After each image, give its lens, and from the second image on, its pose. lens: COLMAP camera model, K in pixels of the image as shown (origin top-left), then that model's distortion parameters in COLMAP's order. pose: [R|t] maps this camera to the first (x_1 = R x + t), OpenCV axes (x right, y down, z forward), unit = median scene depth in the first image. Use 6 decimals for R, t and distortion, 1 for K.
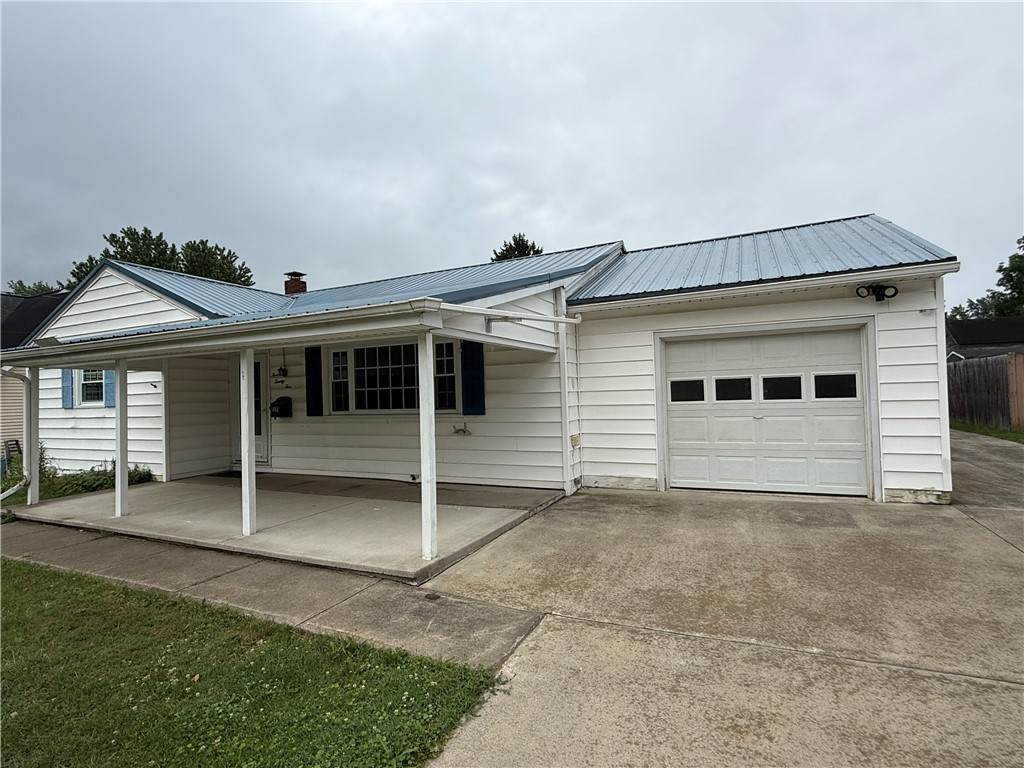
lens RADIAL K [[509.4, 0, 514.2], [0, 509.4, 384.1], [0, 0, 1]] dist [-0.000557, -0.001136]
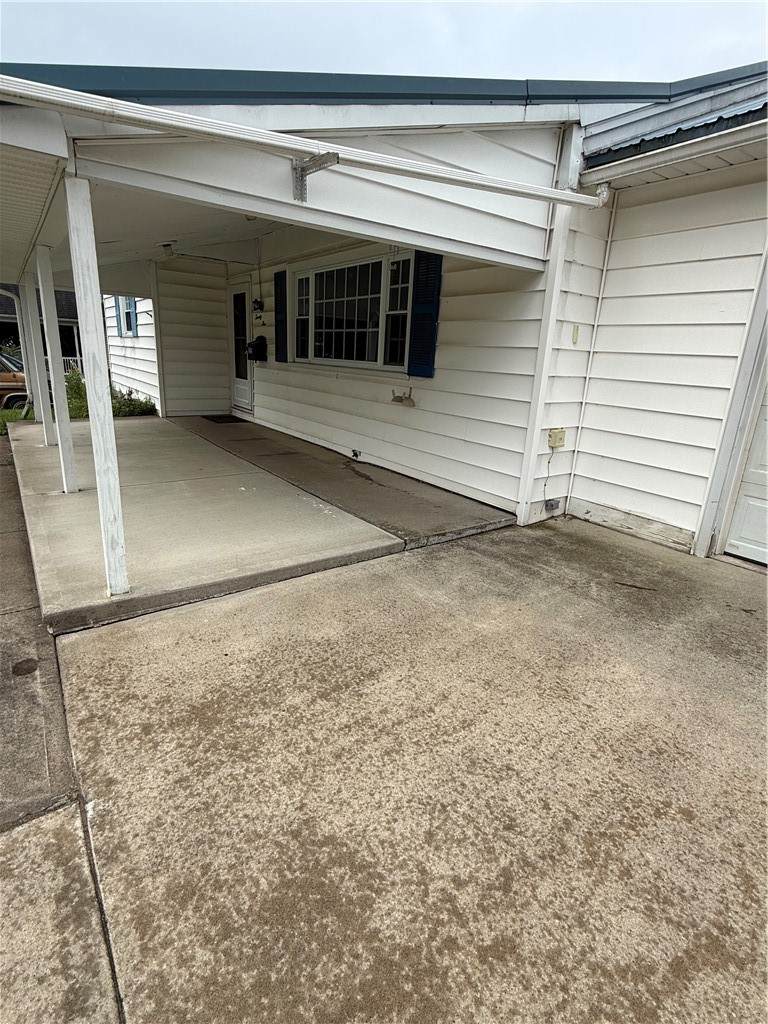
lens RADIAL K [[509.4, 0, 382.7], [0, 509.4, 514.4], [0, 0, 1]] dist [-0.000557, -0.001136]
pose [[0.870568, 0.215919, -0.442144, 0.229701], [-0.065754, 0.941568, 0.330342, 0.014172], [0.487635, -0.258512, 0.833897, 0.406298]]
